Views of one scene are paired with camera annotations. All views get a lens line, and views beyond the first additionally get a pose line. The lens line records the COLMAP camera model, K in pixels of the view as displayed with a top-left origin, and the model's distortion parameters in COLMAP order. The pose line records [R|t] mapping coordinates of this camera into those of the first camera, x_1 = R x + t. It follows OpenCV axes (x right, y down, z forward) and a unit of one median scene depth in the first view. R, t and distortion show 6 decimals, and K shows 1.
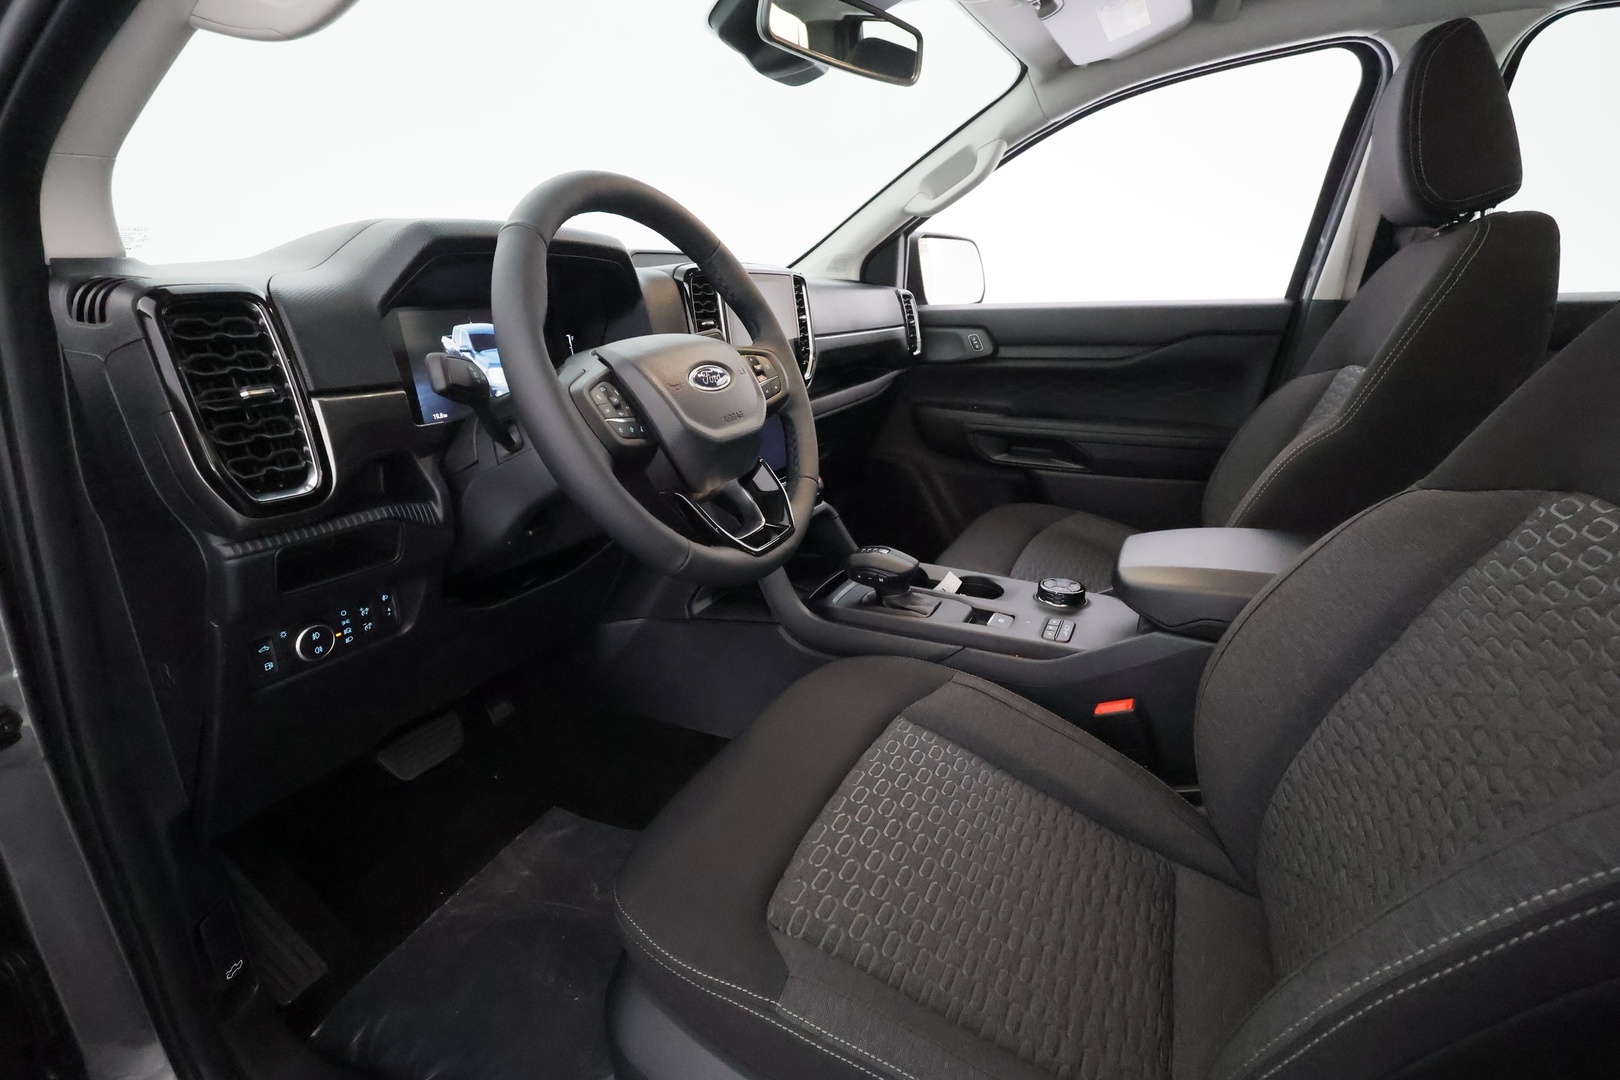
lens RADIAL K [[740.0, 0, 805.2], [0, 740.0, 544.5], [0, 0, 1]] dist [-0.000431, 0.002220]
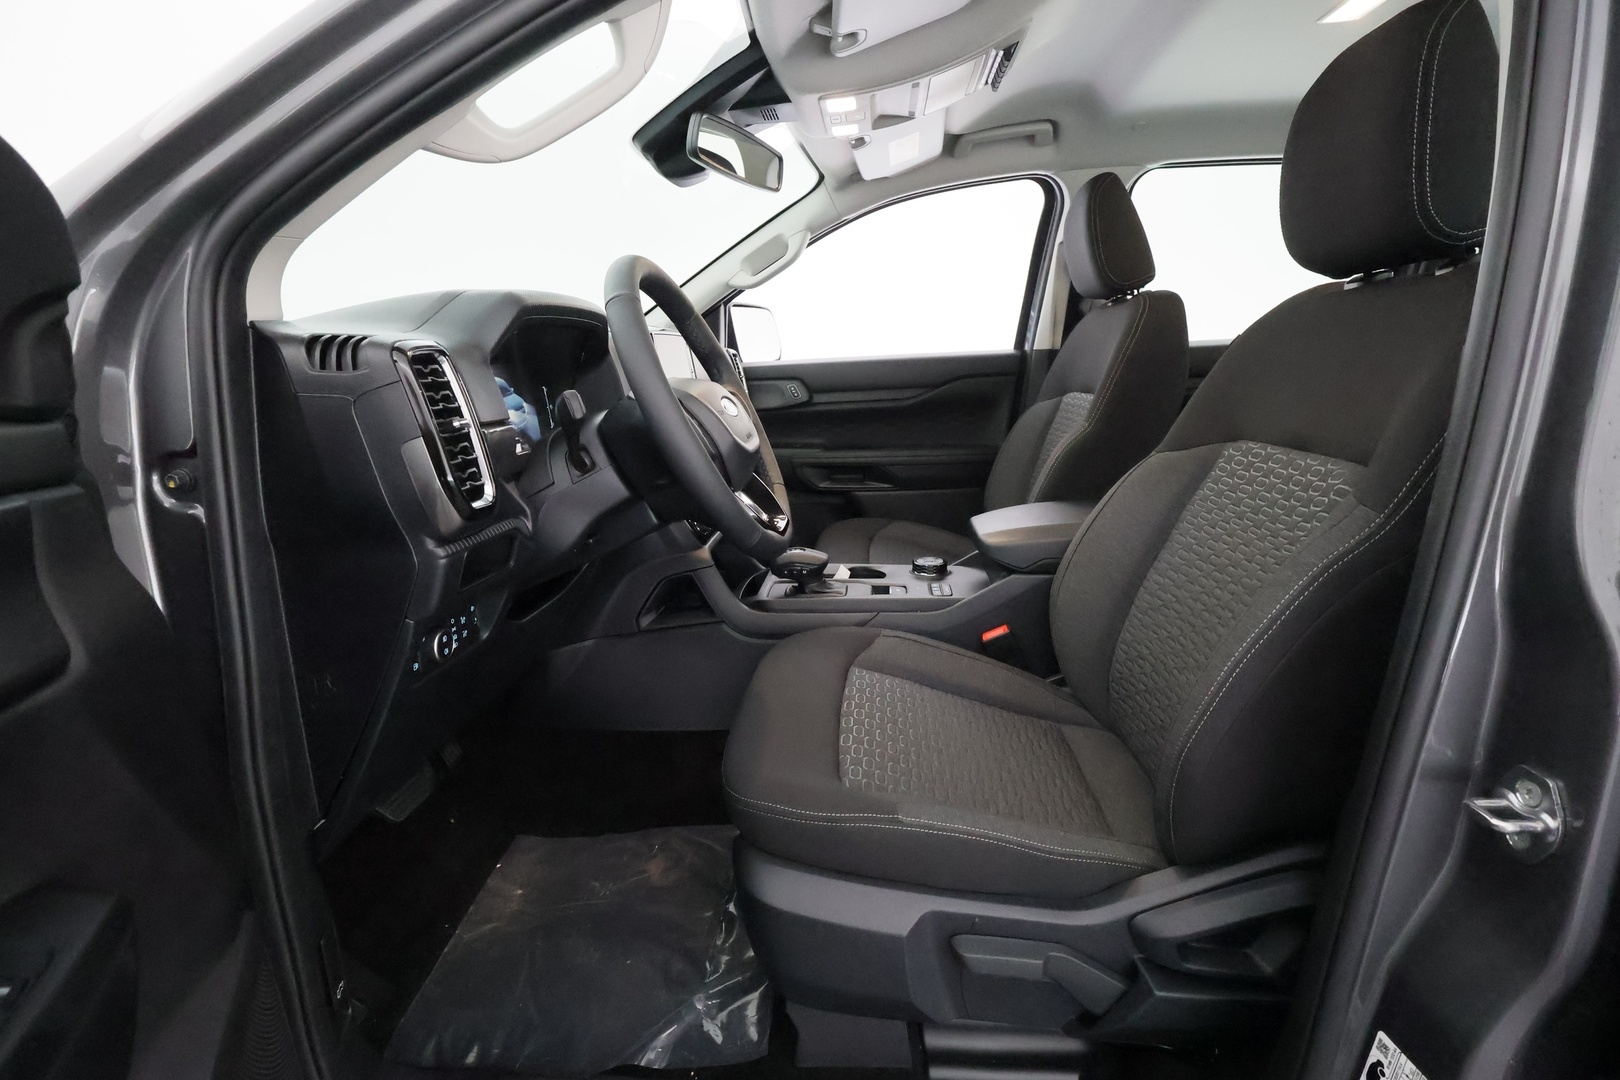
lens RADIAL K [[740.0, 0, 801.1], [0, 740.0, 543.2], [0, 0, 1]] dist [-0.000431, 0.002220]
pose [[0.935790, -0.107469, 0.335778, -0.310505], [0.135607, 0.988856, -0.061435, 0.074309], [-0.325434, 0.103024, 0.939936, -0.171029]]
